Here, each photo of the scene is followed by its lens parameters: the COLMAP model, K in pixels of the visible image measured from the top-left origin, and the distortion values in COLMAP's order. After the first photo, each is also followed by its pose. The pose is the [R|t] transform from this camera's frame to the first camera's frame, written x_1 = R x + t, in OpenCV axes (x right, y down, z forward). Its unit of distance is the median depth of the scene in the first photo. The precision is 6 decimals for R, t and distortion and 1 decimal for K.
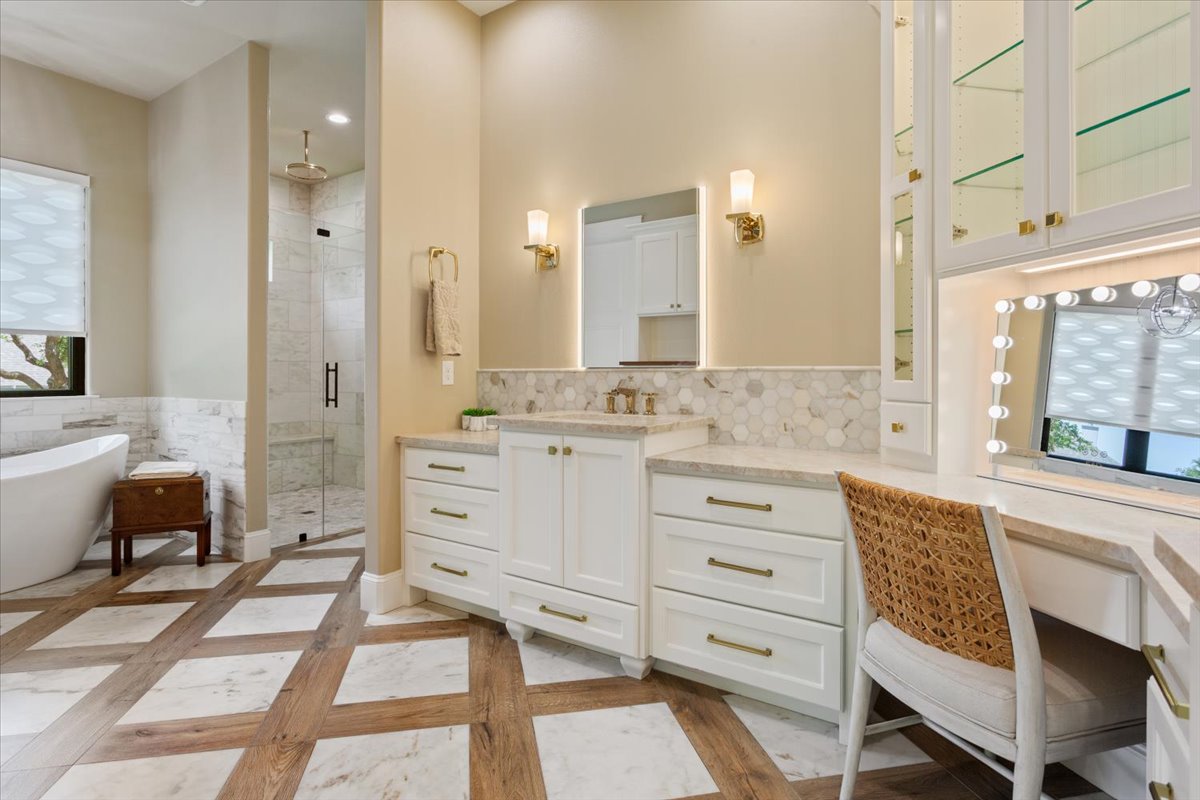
lens RADIAL K [[597.4, 0, 577.1], [0, 597.4, 376.2], [0, 0, 1]] dist [-0.007658, 0.000973]
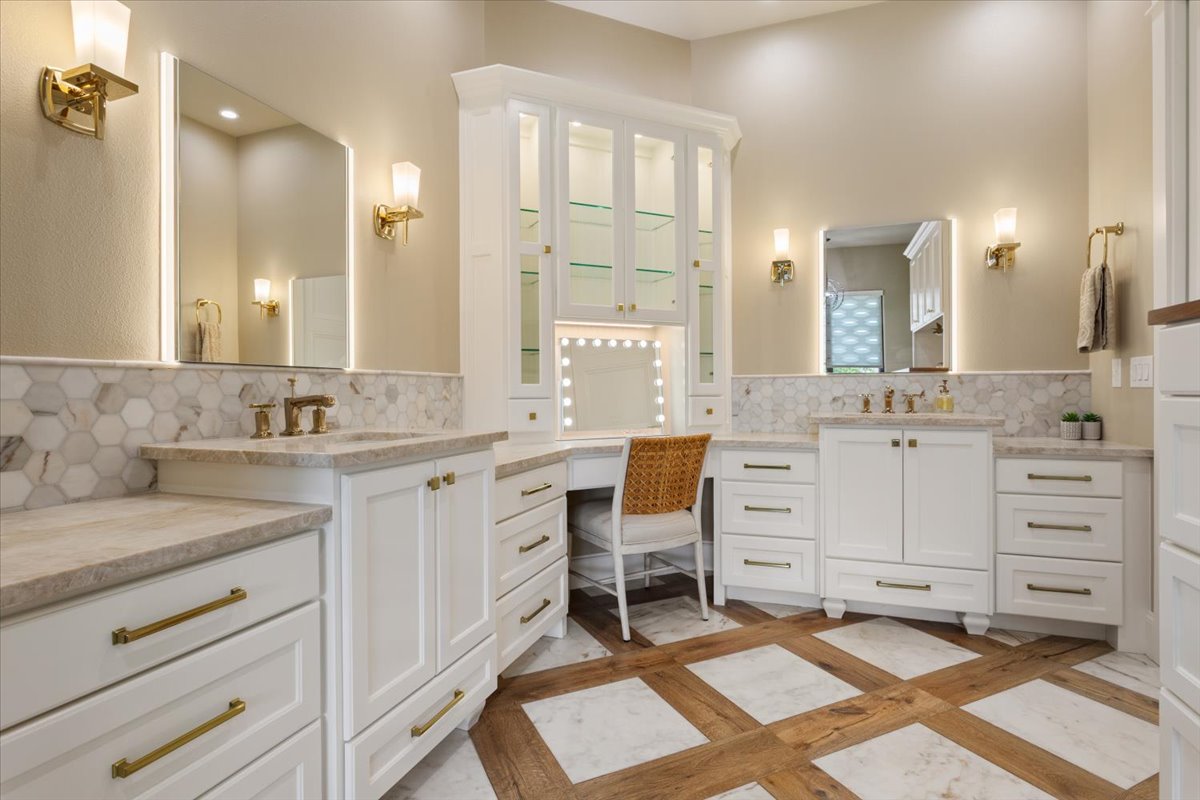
lens RADIAL K [[597.4, 0, 596.8], [0, 597.4, 394.9], [0, 0, 1]] dist [-0.007658, 0.000973]
pose [[-0.243427, -0.007835, 0.969888, -0.688495], [0.006692, 0.999930, 0.009757, 0.015143], [-0.969896, 0.008865, -0.243357, 0.904686]]
